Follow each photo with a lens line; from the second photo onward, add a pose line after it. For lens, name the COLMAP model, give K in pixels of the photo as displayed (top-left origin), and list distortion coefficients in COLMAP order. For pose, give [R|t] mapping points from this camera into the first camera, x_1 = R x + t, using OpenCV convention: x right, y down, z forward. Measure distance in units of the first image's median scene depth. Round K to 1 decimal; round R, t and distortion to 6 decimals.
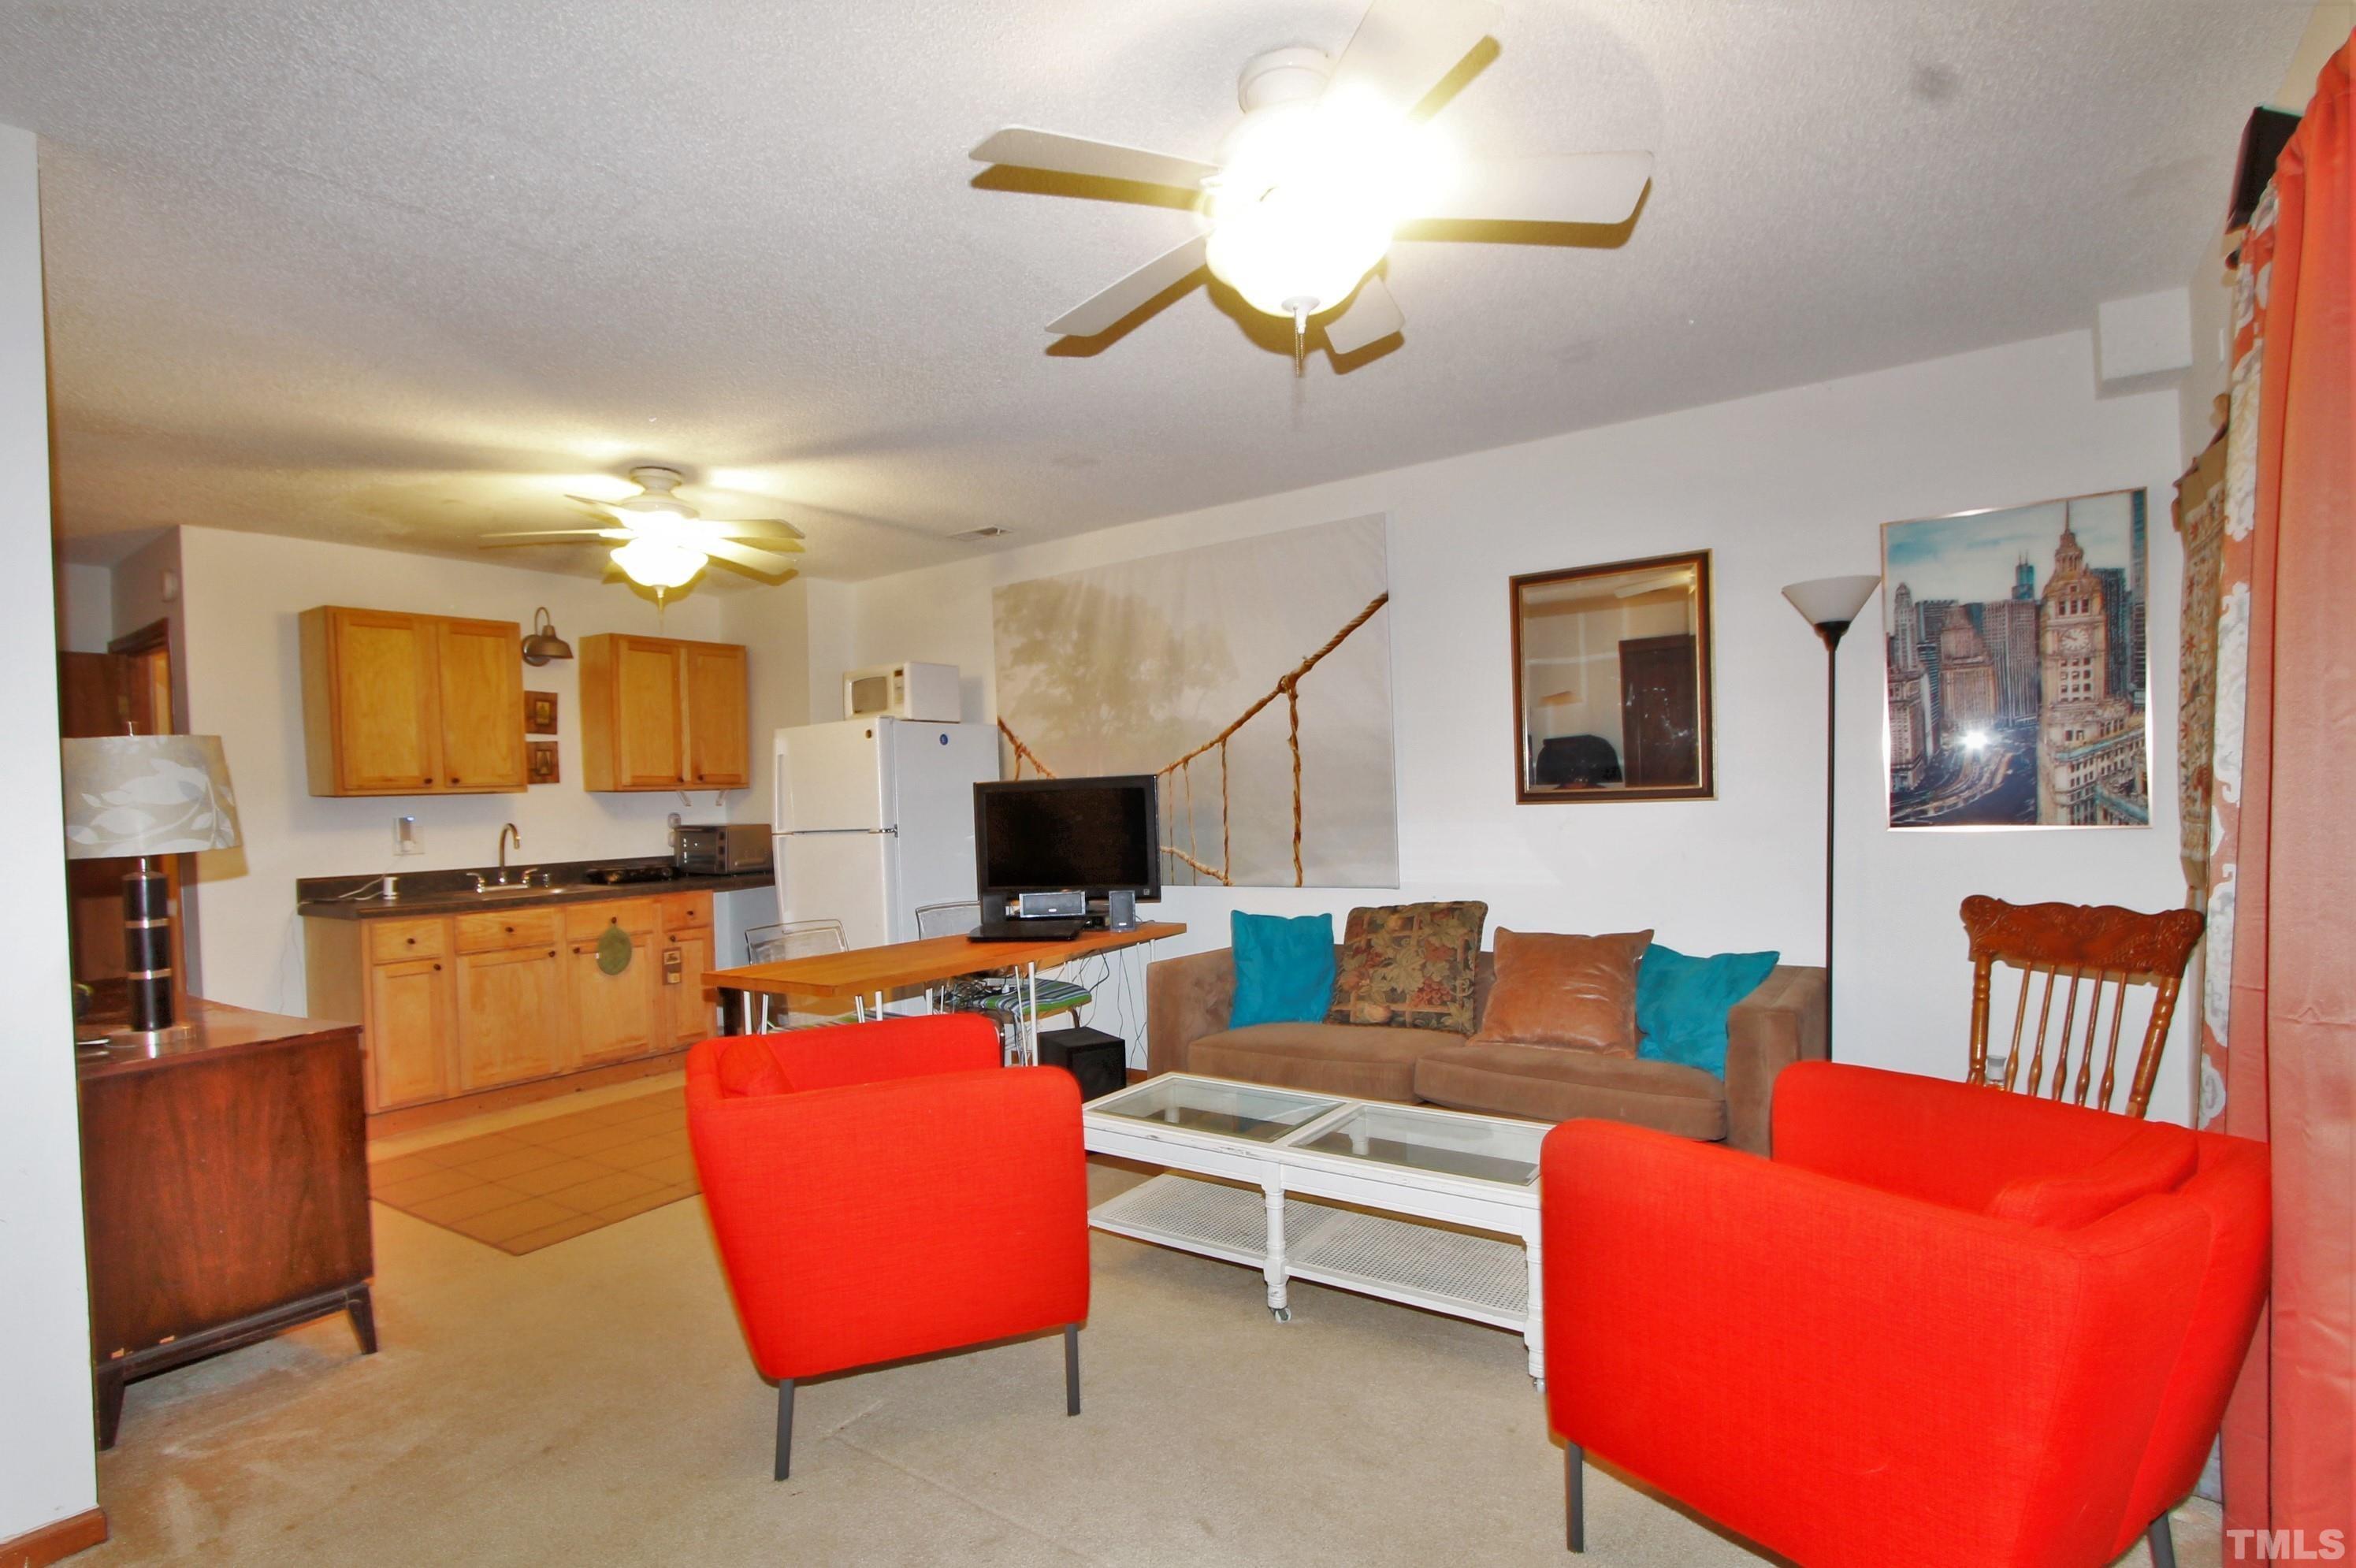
lens RADIAL K [[1093.0, 0, 1179.0], [0, 1093.0, 863.7], [0, 0, 1]] dist [-0.018912, 0.000383]
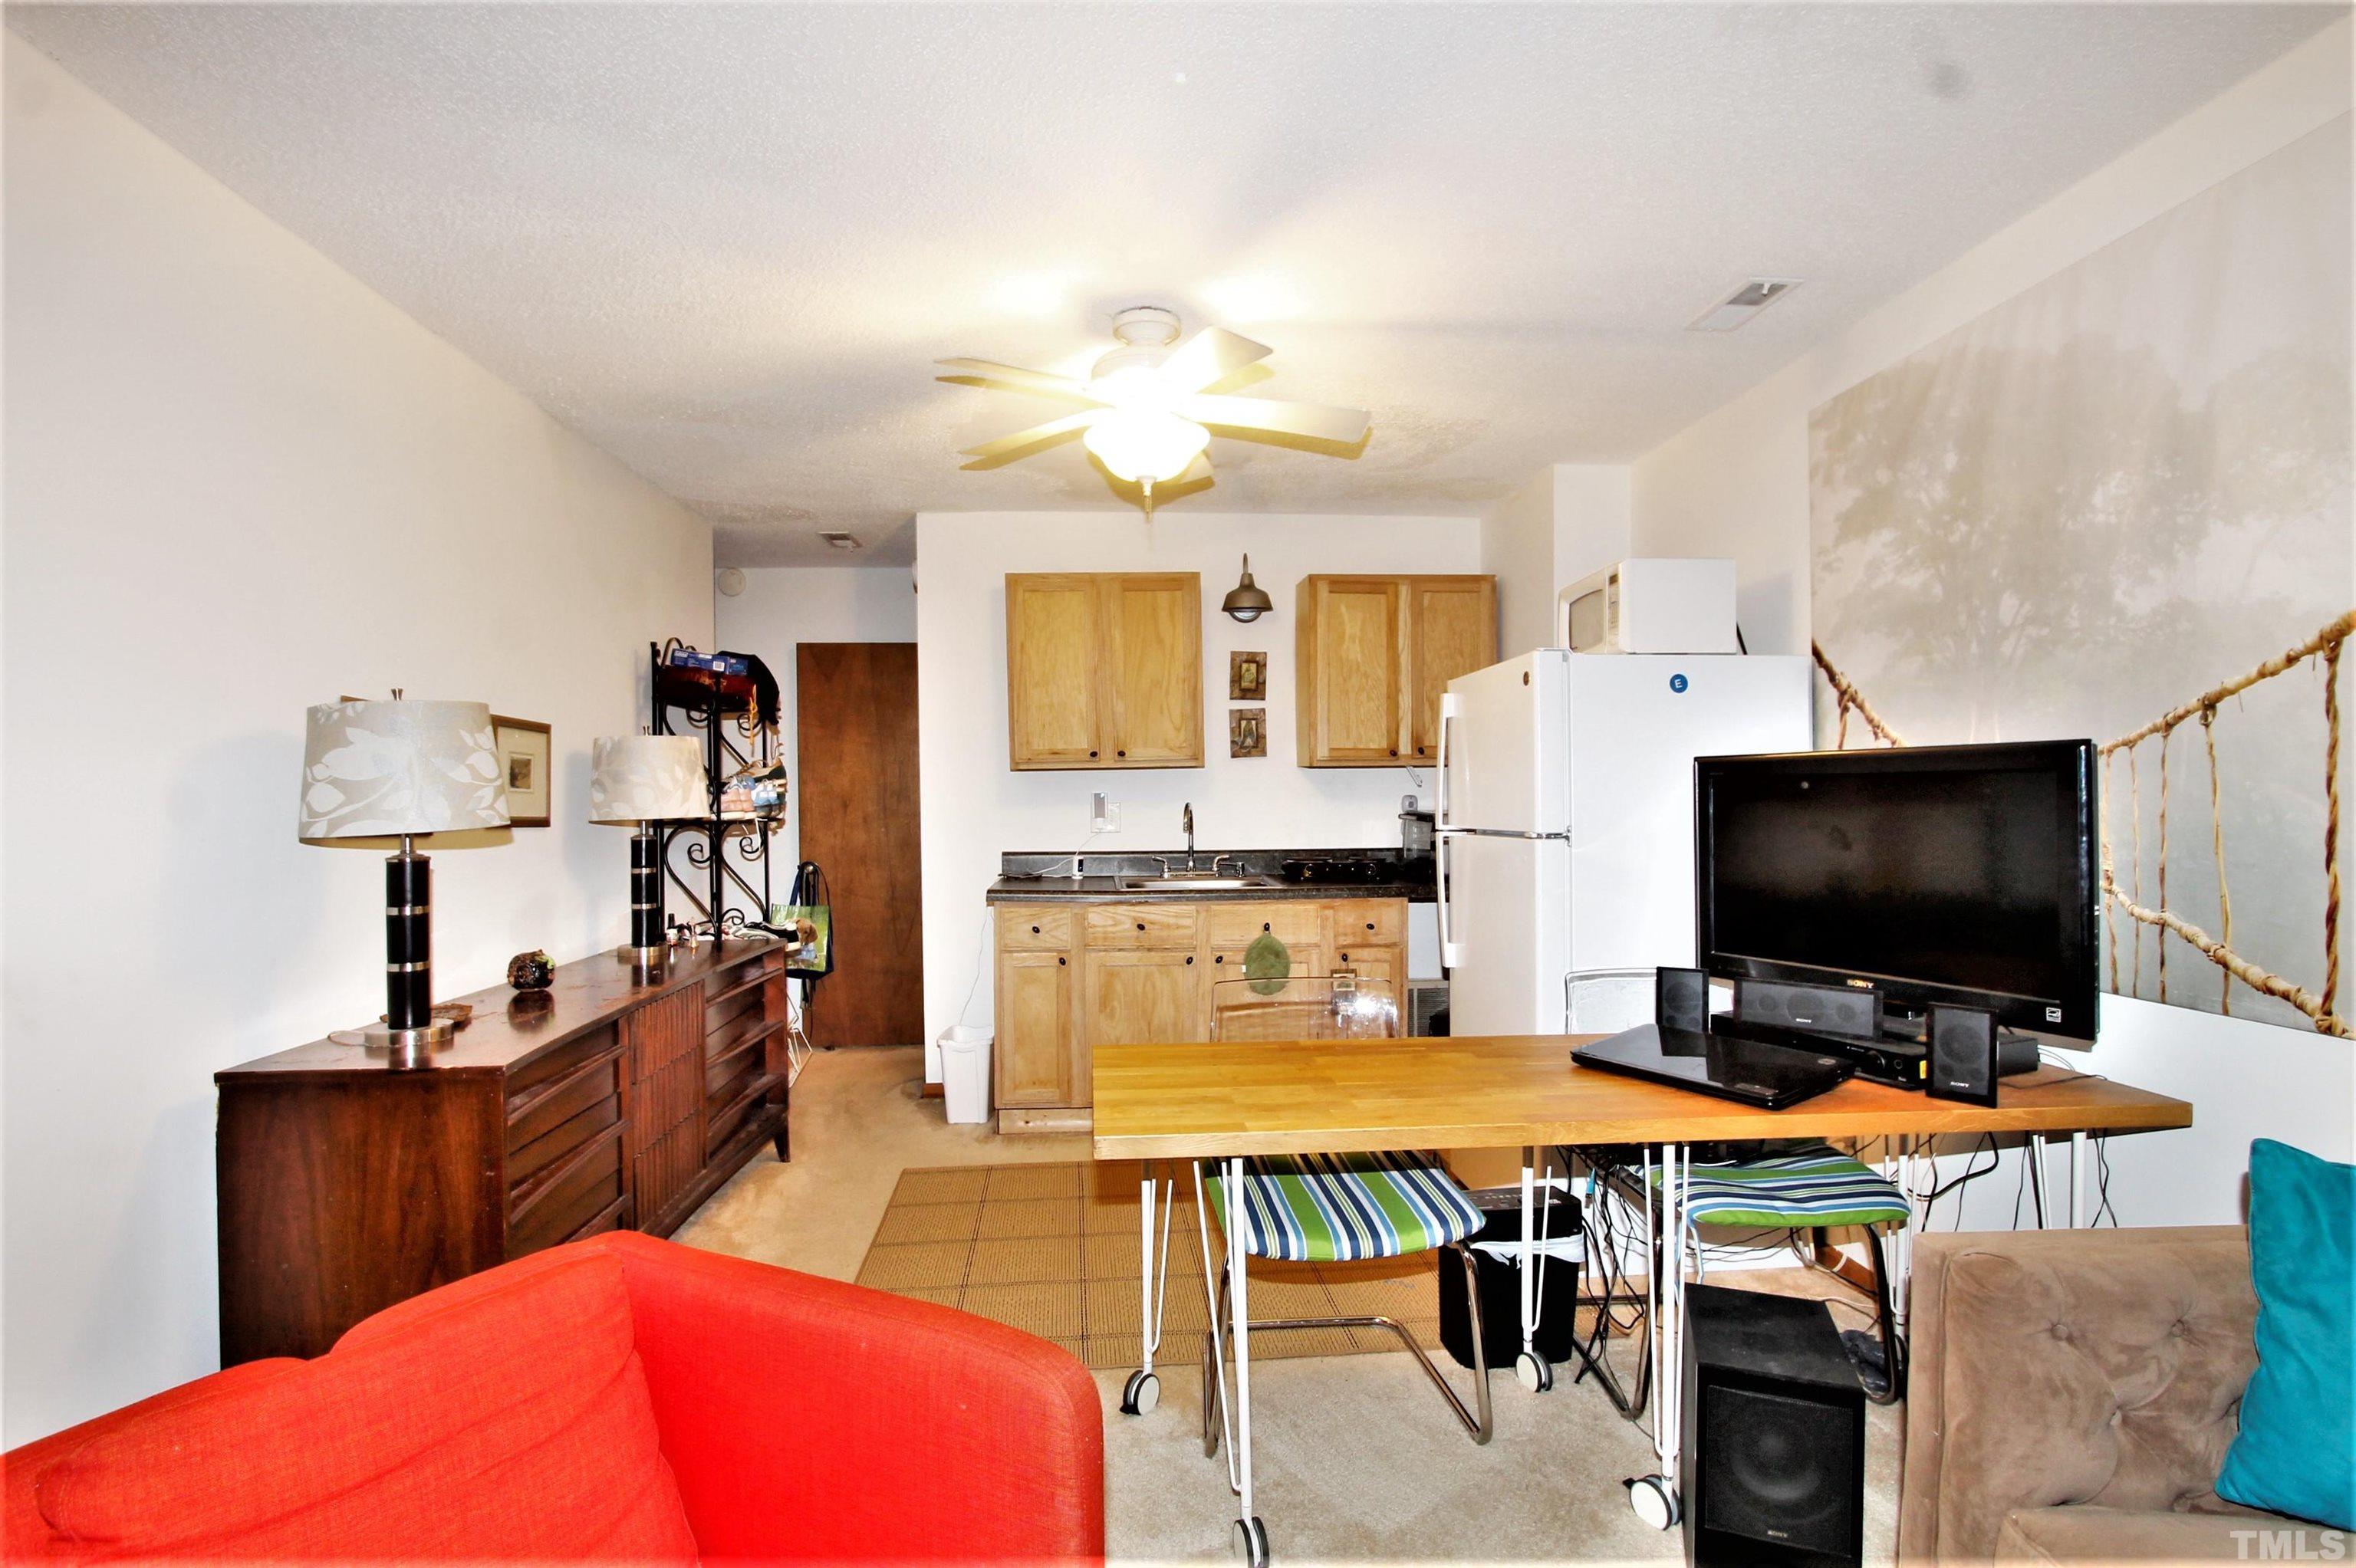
lens RADIAL K [[1127.1, 0, 1178.2], [0, 1127.1, 800.9], [0, 0, 1]] dist [-0.009160, 0.000730]
pose [[0.631538, 0.031359, -0.774710, 0.082996], [-0.058466, 0.998263, -0.007252, -0.031413], [0.773137, 0.049874, 0.632275, 0.418549]]
